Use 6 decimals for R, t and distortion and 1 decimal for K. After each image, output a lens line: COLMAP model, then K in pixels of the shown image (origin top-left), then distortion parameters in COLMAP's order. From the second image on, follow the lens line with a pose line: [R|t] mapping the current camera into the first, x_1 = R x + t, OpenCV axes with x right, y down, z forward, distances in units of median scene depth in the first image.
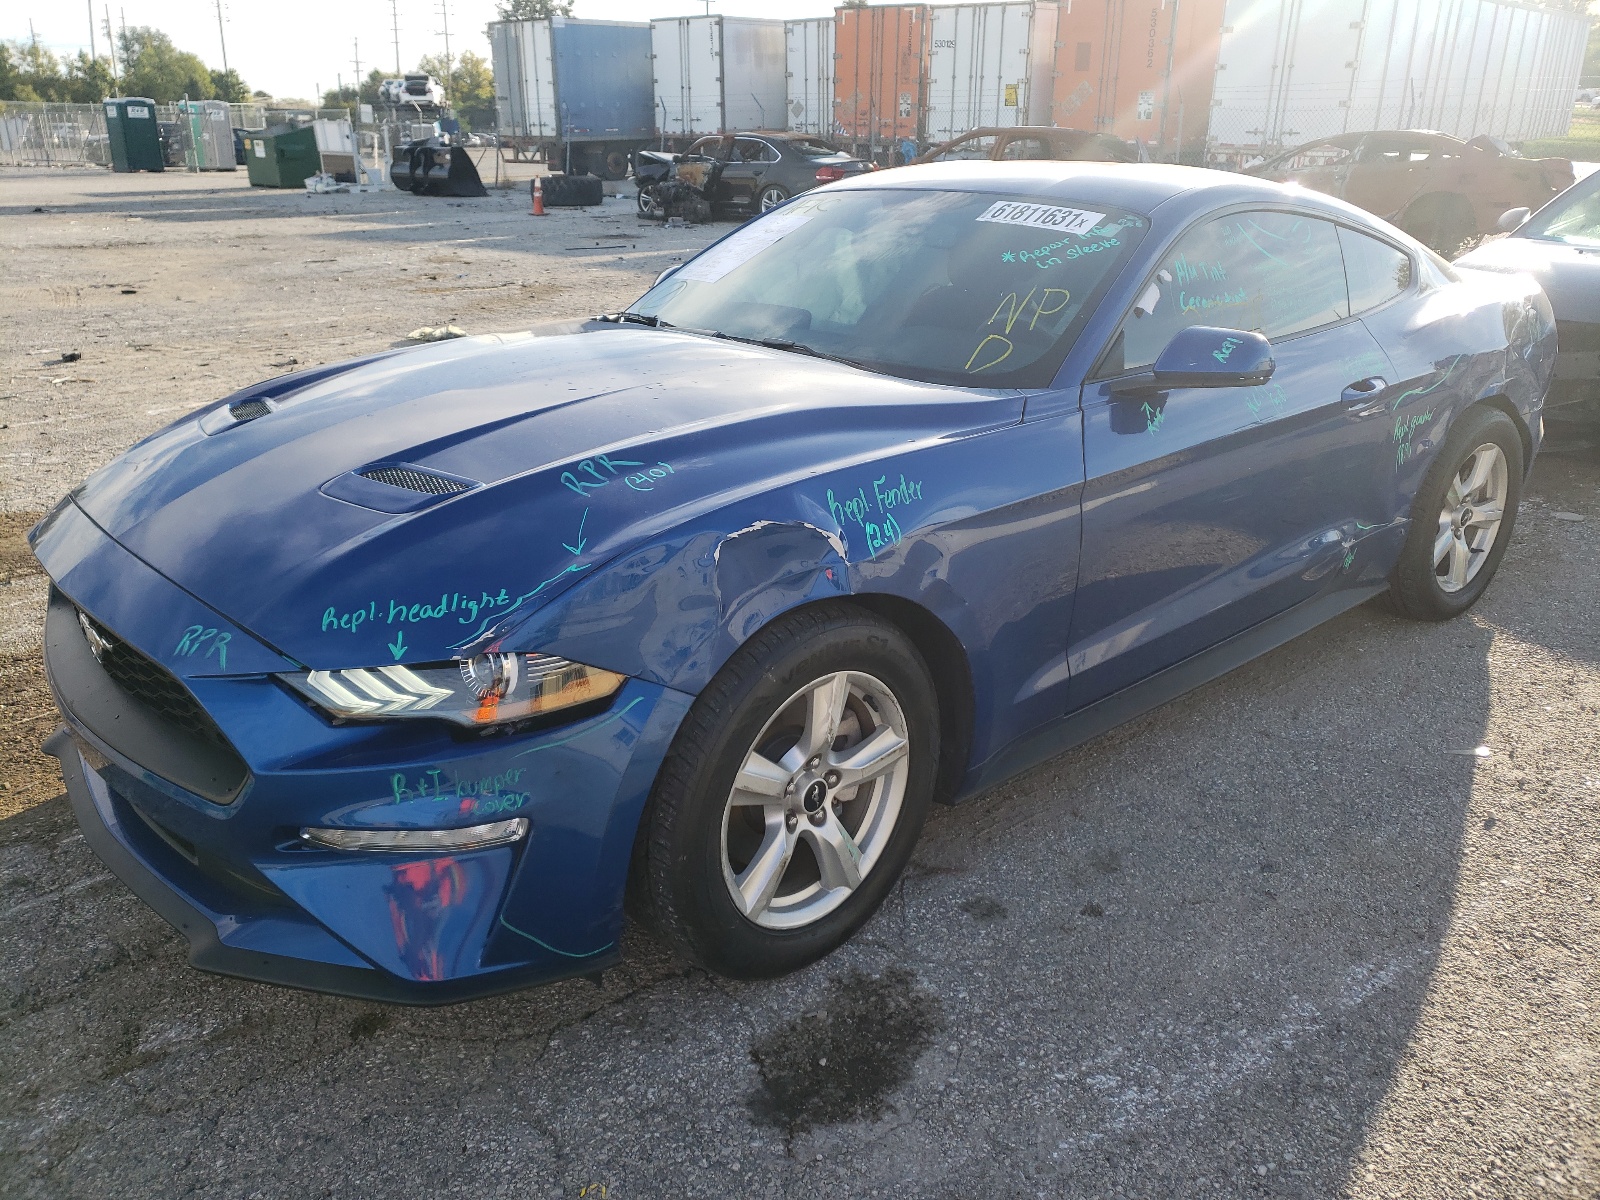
lens RADIAL K [[1198.6, 0, 789.4], [0, 1198.6, 596.8], [0, 0, 1]] dist [0.023328, -0.008375]
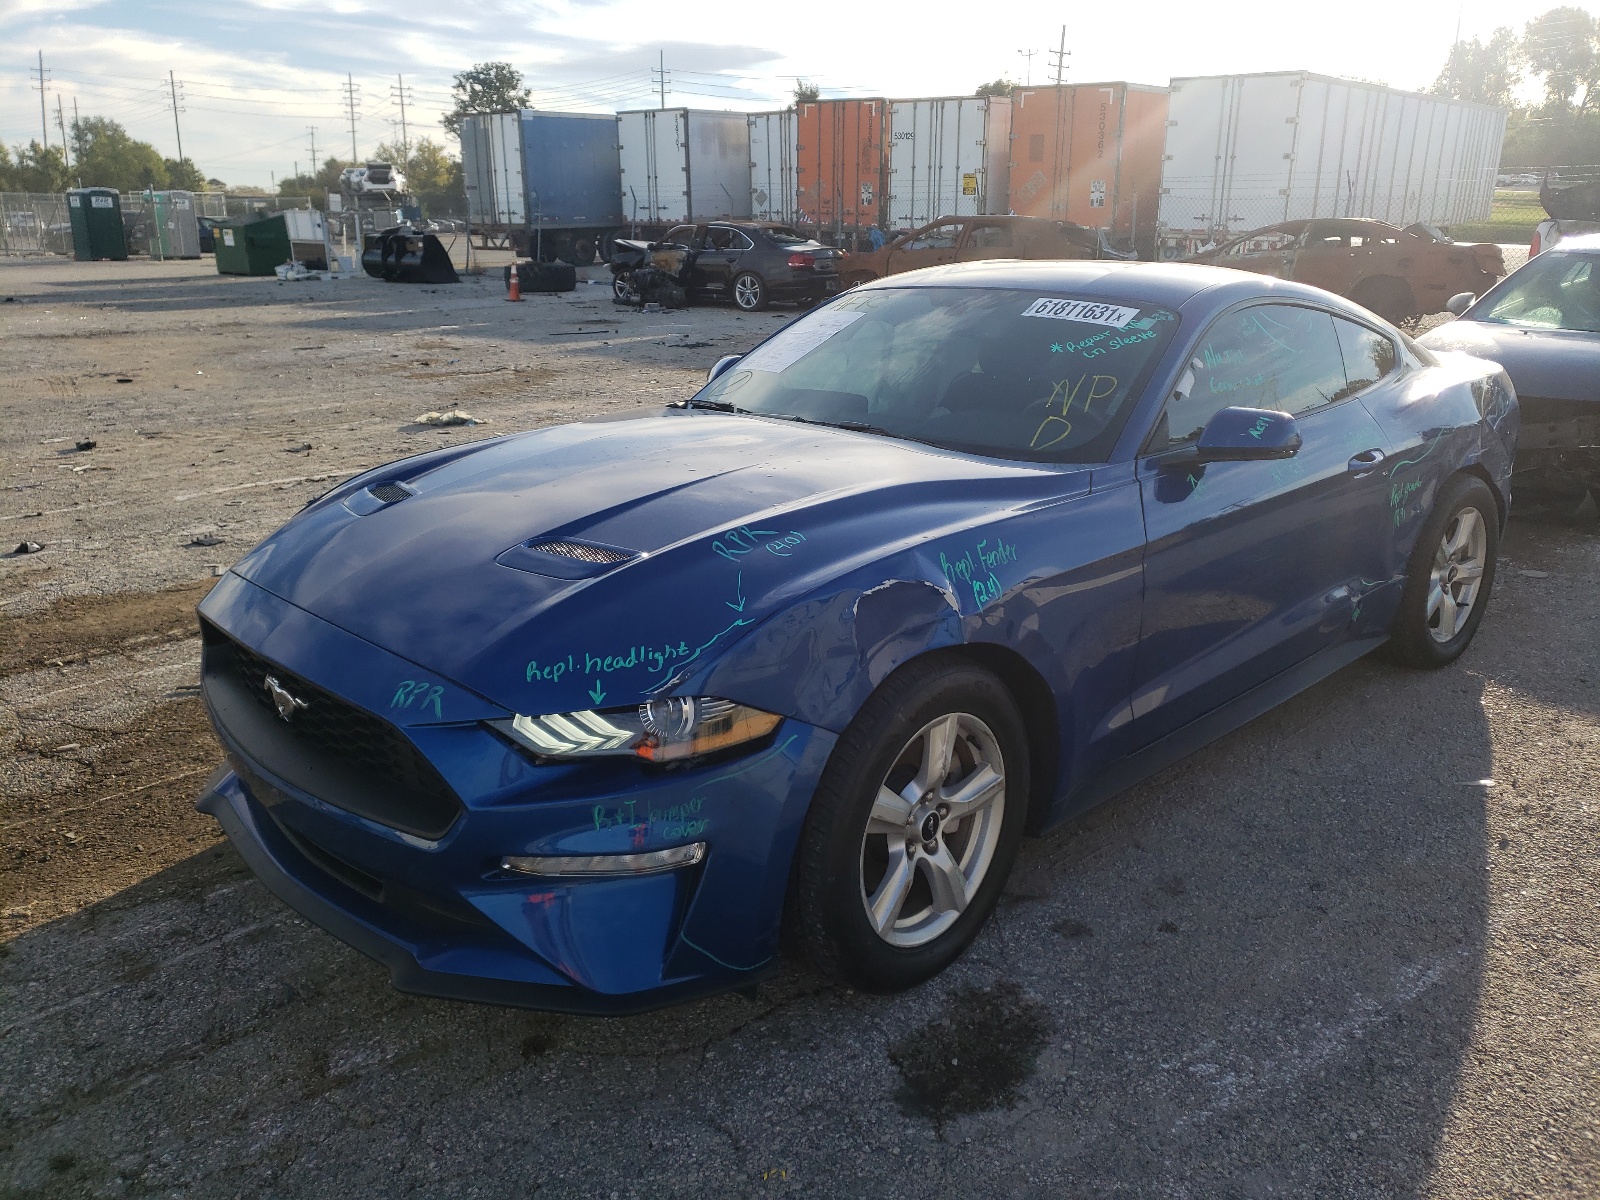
lens RADIAL K [[1198.6, 0, 812.7], [0, 1198.6, 599.0], [0, 0, 1]] dist [0.023328, -0.008375]
pose [[0.998715, -0.018517, 0.047181, -0.116369], [0.021390, 0.997900, -0.061137, 0.017682], [-0.045950, 0.062068, 0.997014, -0.106641]]
